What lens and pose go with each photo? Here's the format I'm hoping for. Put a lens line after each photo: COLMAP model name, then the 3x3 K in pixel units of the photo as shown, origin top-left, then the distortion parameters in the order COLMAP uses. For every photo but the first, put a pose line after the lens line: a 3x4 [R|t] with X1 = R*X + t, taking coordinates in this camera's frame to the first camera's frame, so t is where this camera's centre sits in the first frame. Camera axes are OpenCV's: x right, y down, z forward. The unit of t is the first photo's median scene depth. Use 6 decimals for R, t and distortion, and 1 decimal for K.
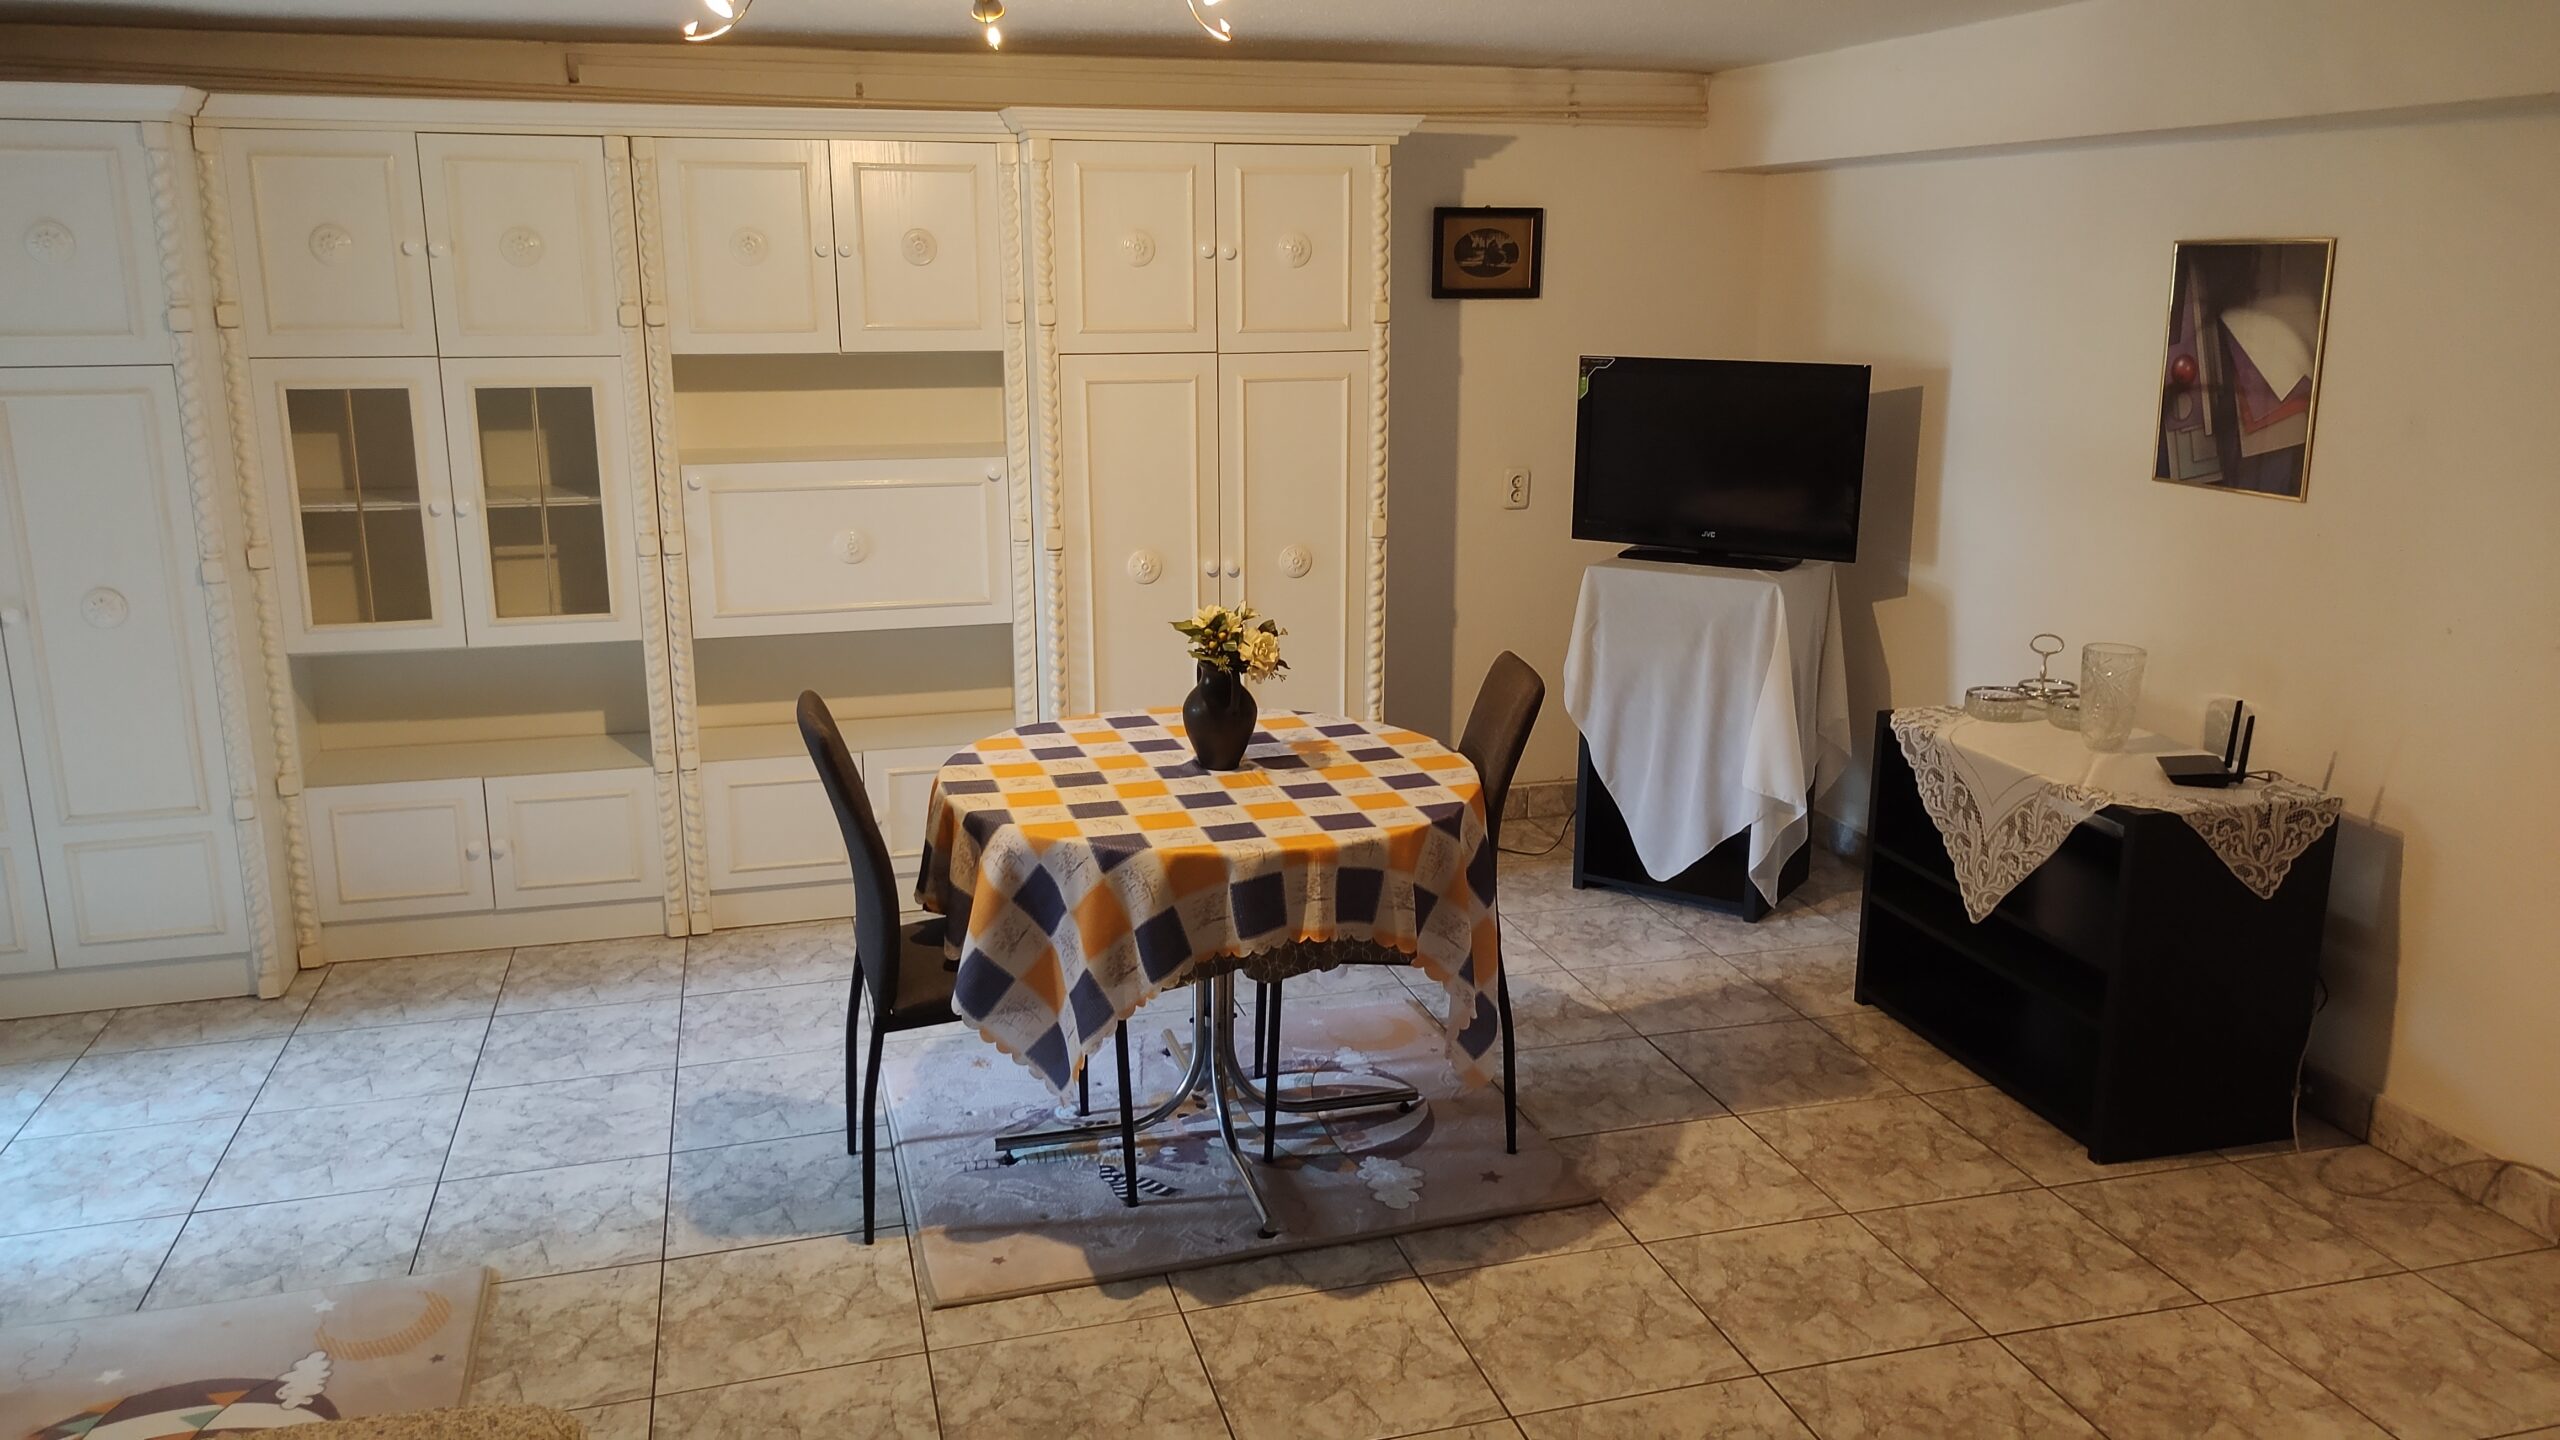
lens RADIAL K [[1903.7, 0, 1290.2], [0, 1903.7, 709.3], [0, 0, 1]] dist [0.073603, -0.083691]
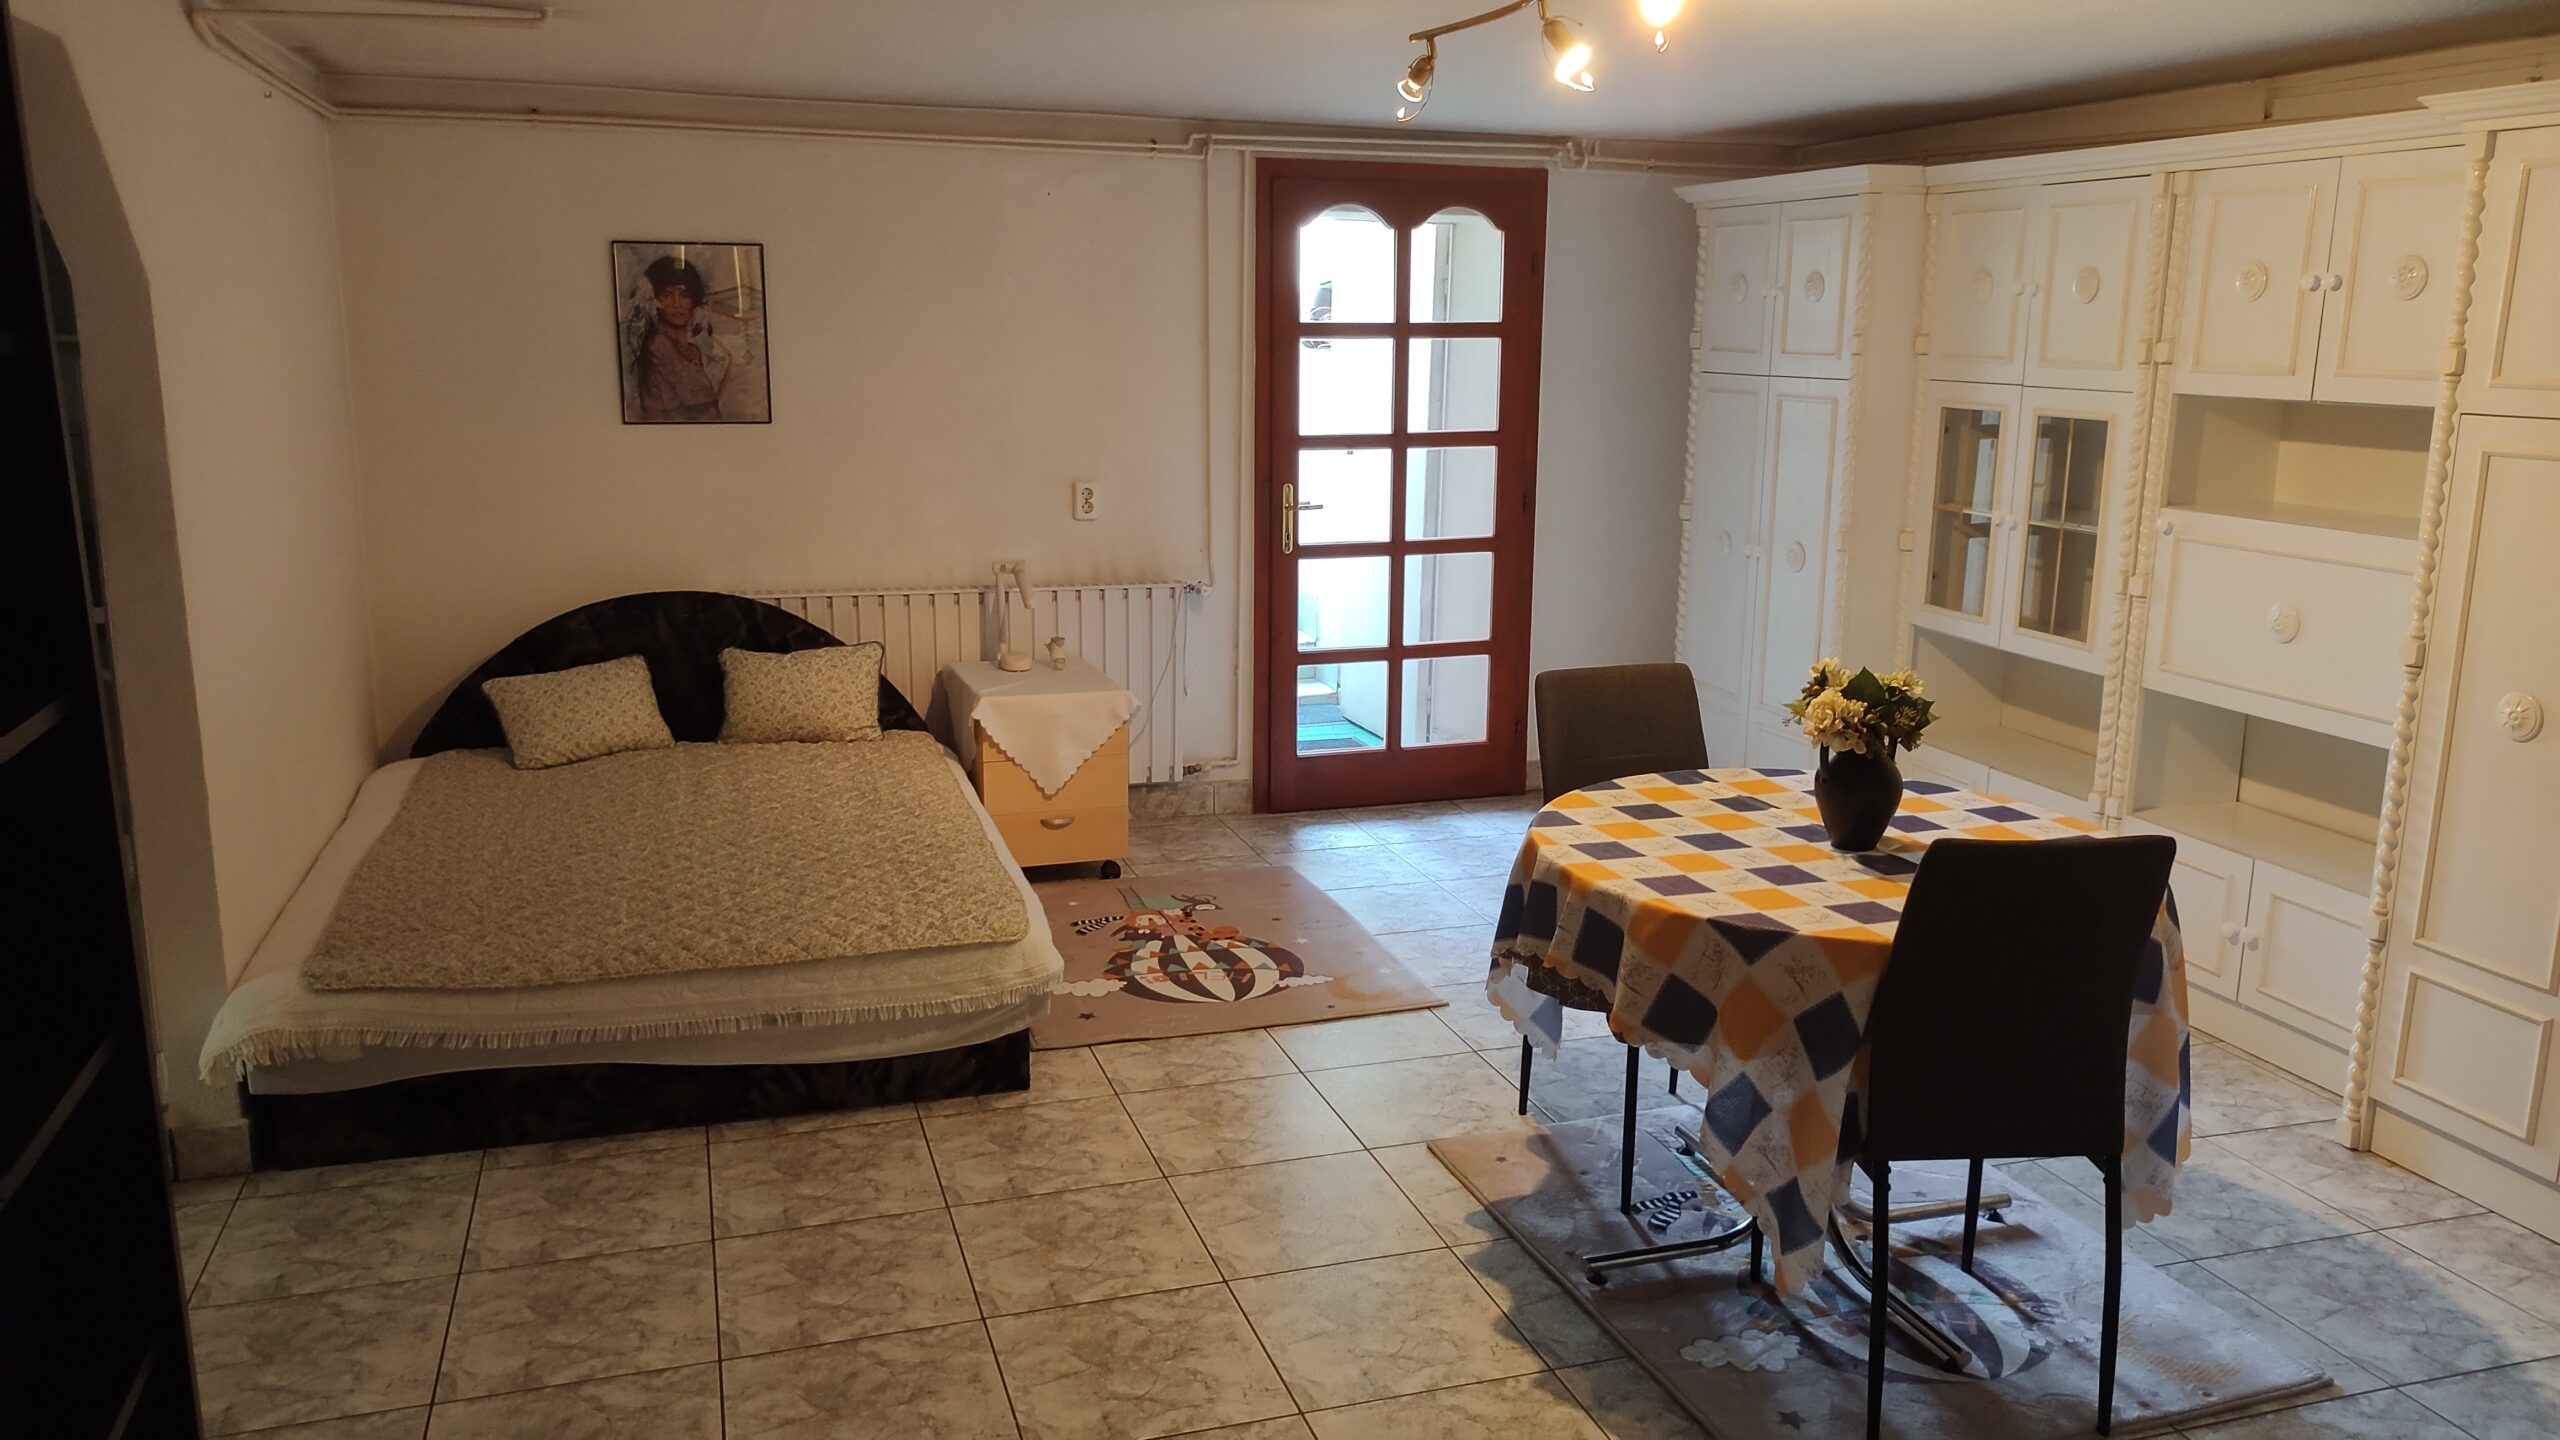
lens RADIAL K [[1903.7, 0, 1290.2], [0, 1903.7, 709.3], [0, 0, 1]] dist [0.073603, -0.083691]
pose [[0.031135, 0.201572, -0.978979, 0.673033], [-0.243977, 0.951359, 0.188126, -0.111117], [0.969281, 0.232991, 0.078800, 0.545201]]
